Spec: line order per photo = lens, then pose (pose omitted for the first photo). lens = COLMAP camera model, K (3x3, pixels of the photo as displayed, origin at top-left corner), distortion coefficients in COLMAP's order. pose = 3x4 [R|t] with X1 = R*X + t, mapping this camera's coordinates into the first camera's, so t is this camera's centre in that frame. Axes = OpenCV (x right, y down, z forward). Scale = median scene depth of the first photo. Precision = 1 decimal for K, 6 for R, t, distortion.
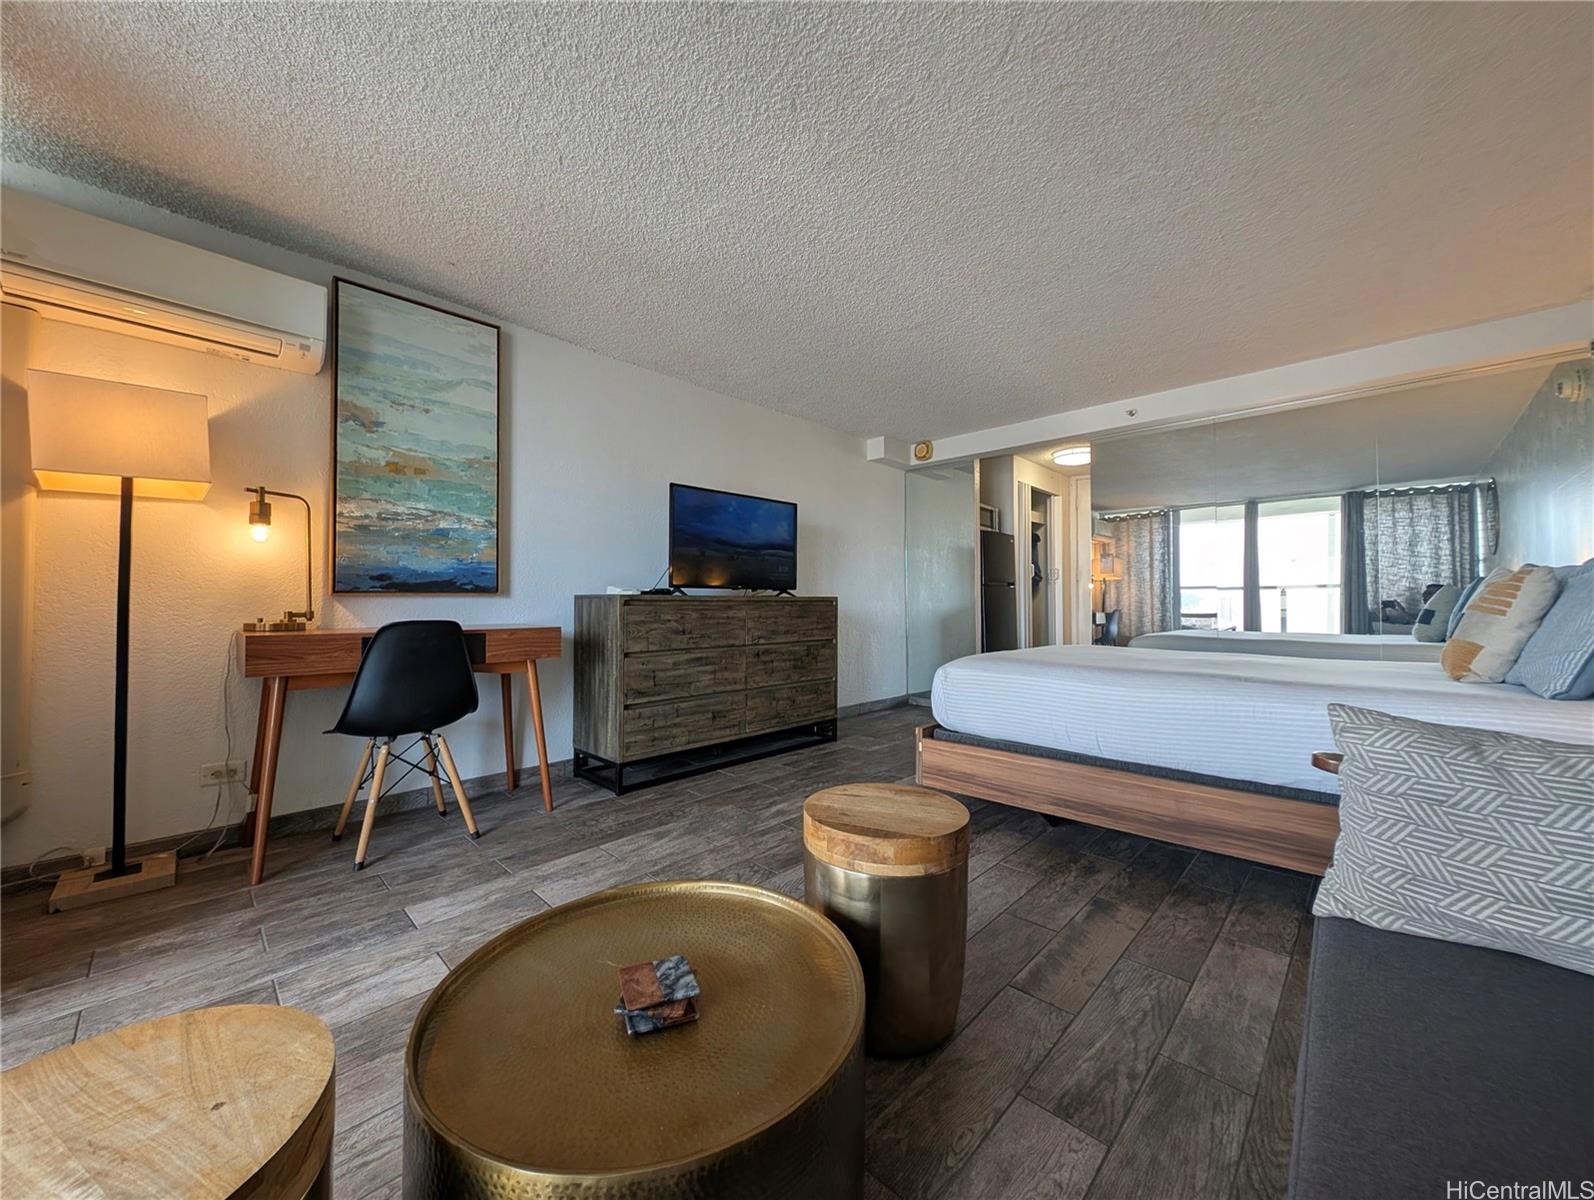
lens RADIAL K [[596.1, 0, 798.3], [0, 596.1, 597.2], [0, 0, 1]] dist [-0.000584, -0.000561]
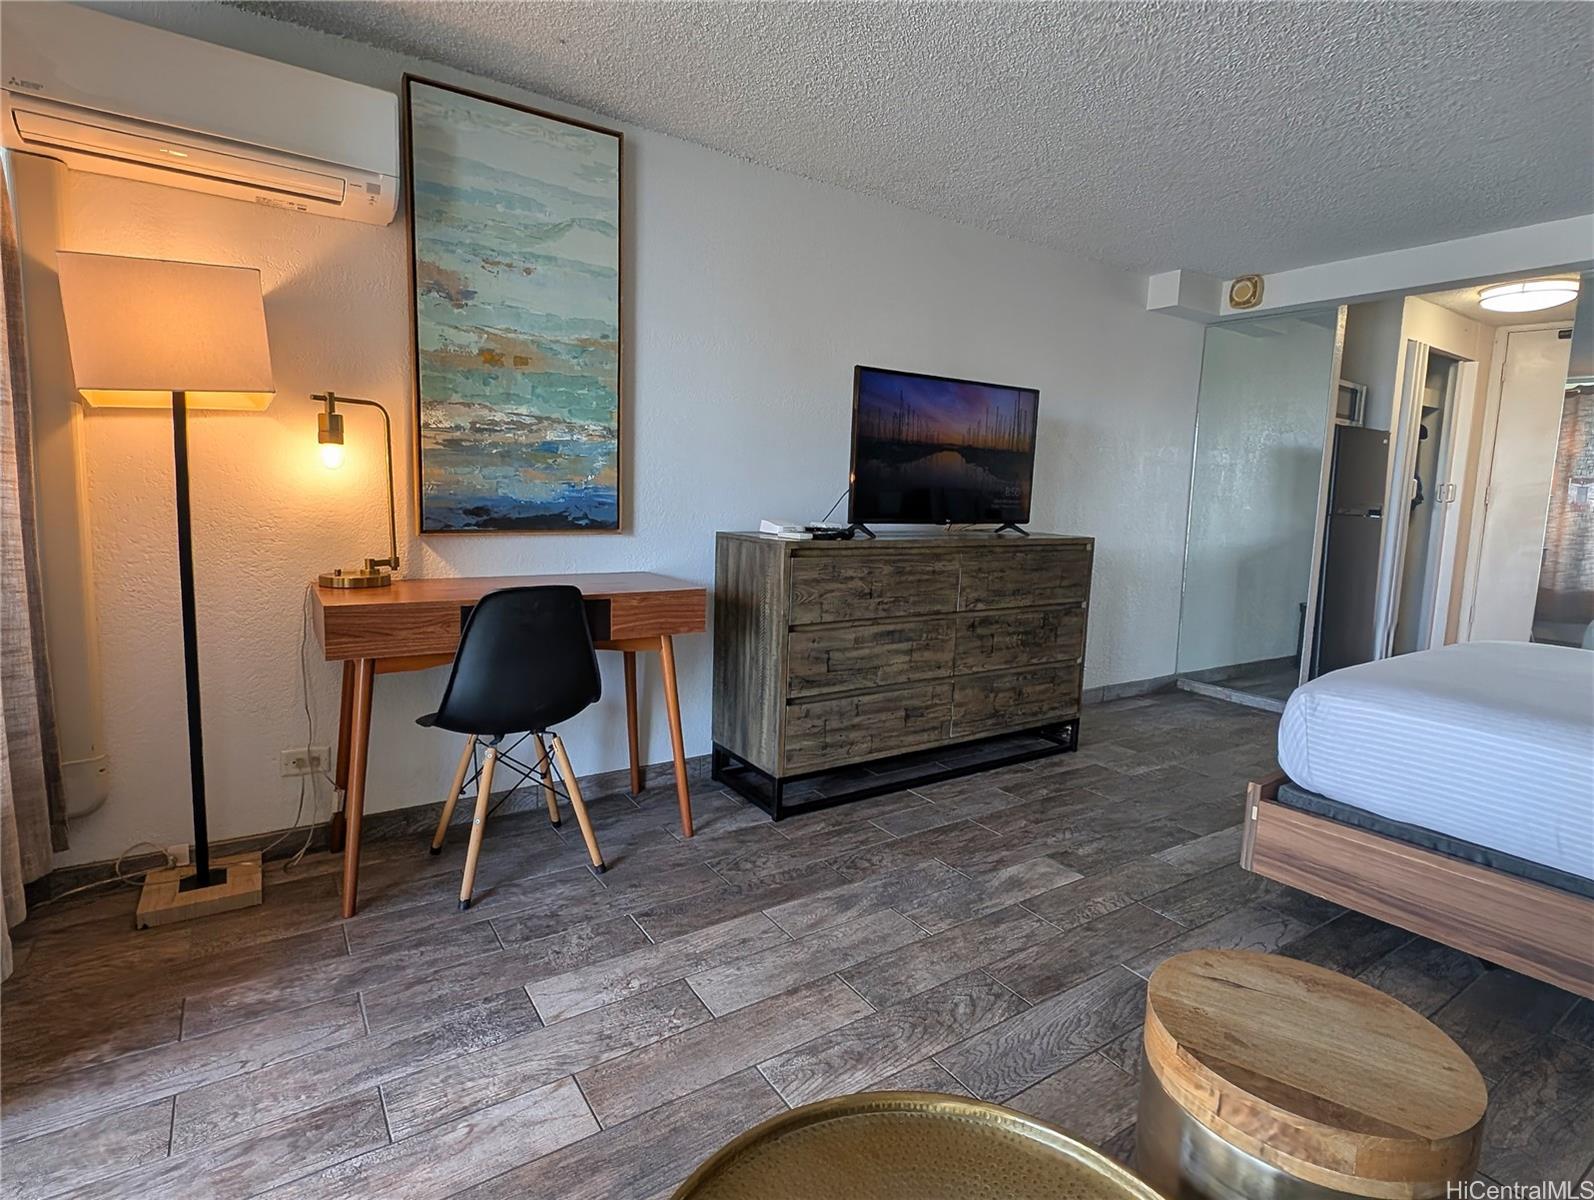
lens RADIAL K [[808.1, 0, 792.3], [0, 808.1, 588.4], [0, 0, 1]] dist [0.026049, -0.014336]
pose [[0.975807, 0.056759, -0.211139, -0.101891], [-0.028936, 0.990746, 0.132606, -0.082356], [0.216712, -0.123288, 0.968419, 0.101043]]
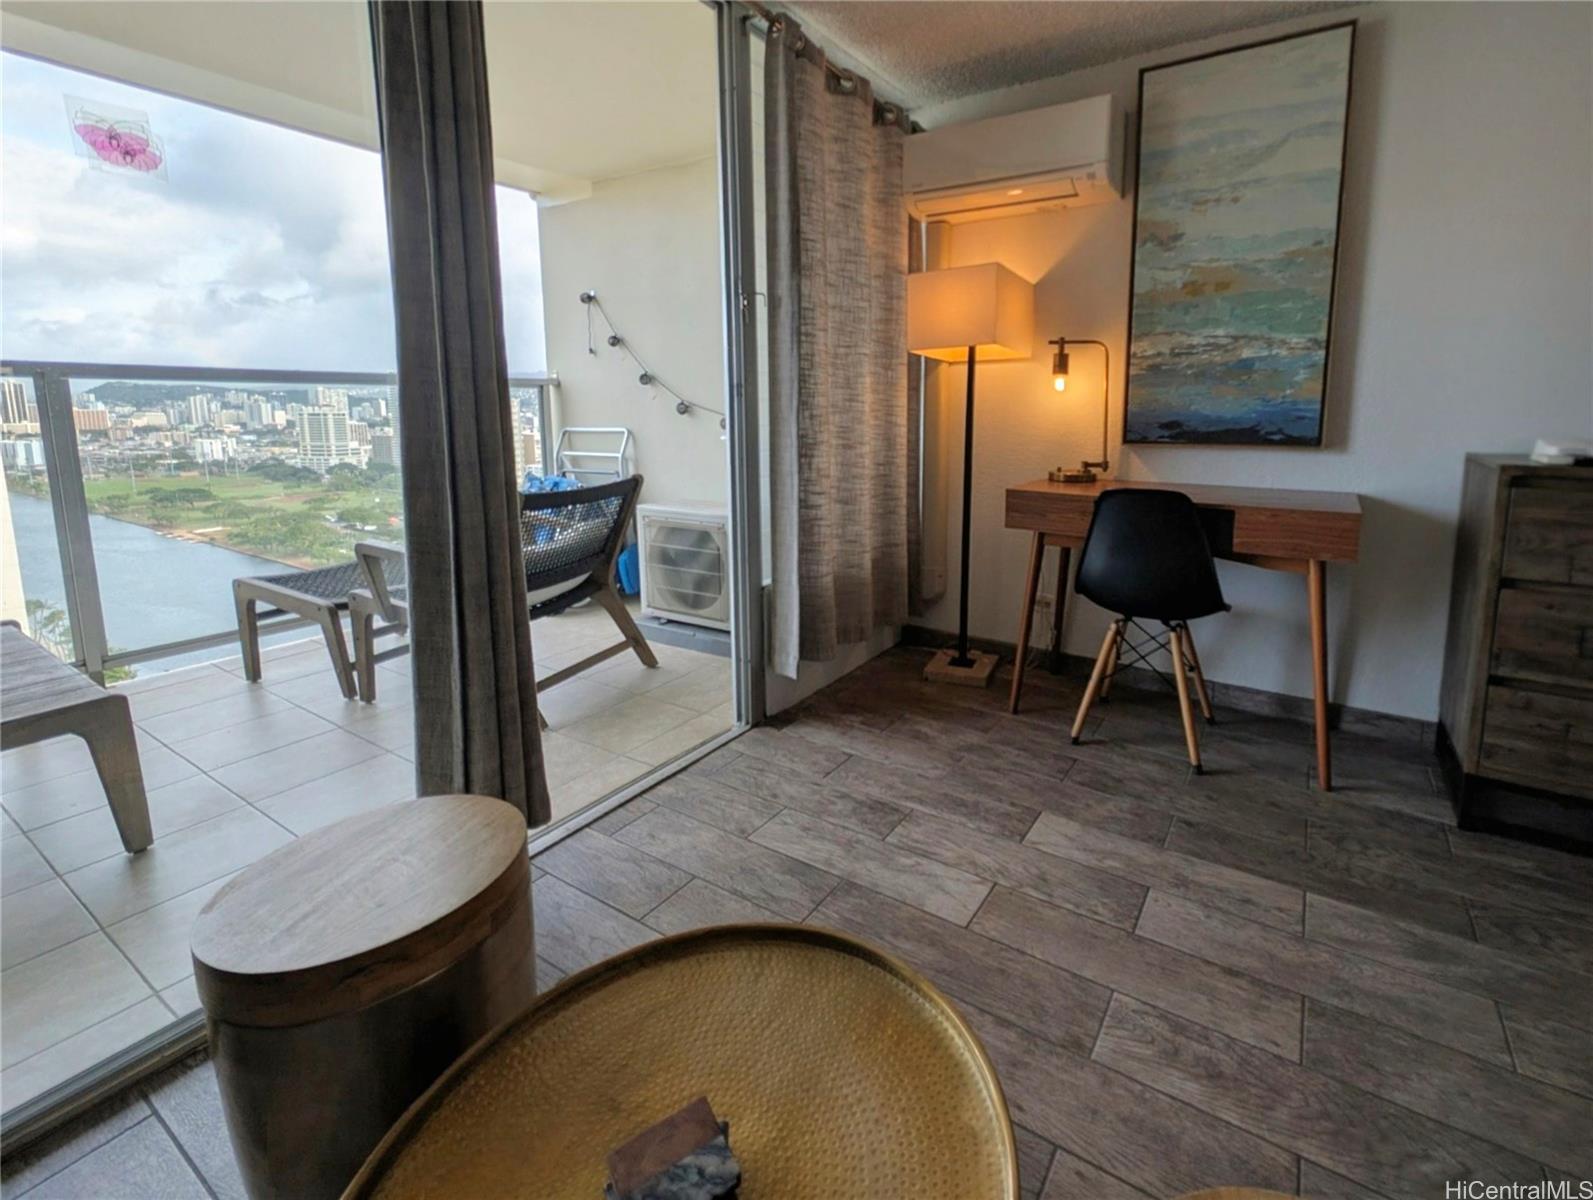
lens RADIAL K [[691.0, 0, 921.6], [0, 691.0, 501.2], [0, 0, 1]] dist [0.008044, -0.000923]
pose [[0.248978, 0.133005, -0.959333, 0.168116], [0.005885, 0.990299, 0.138826, -0.064799], [0.968491, -0.040210, 0.245780, 0.407513]]
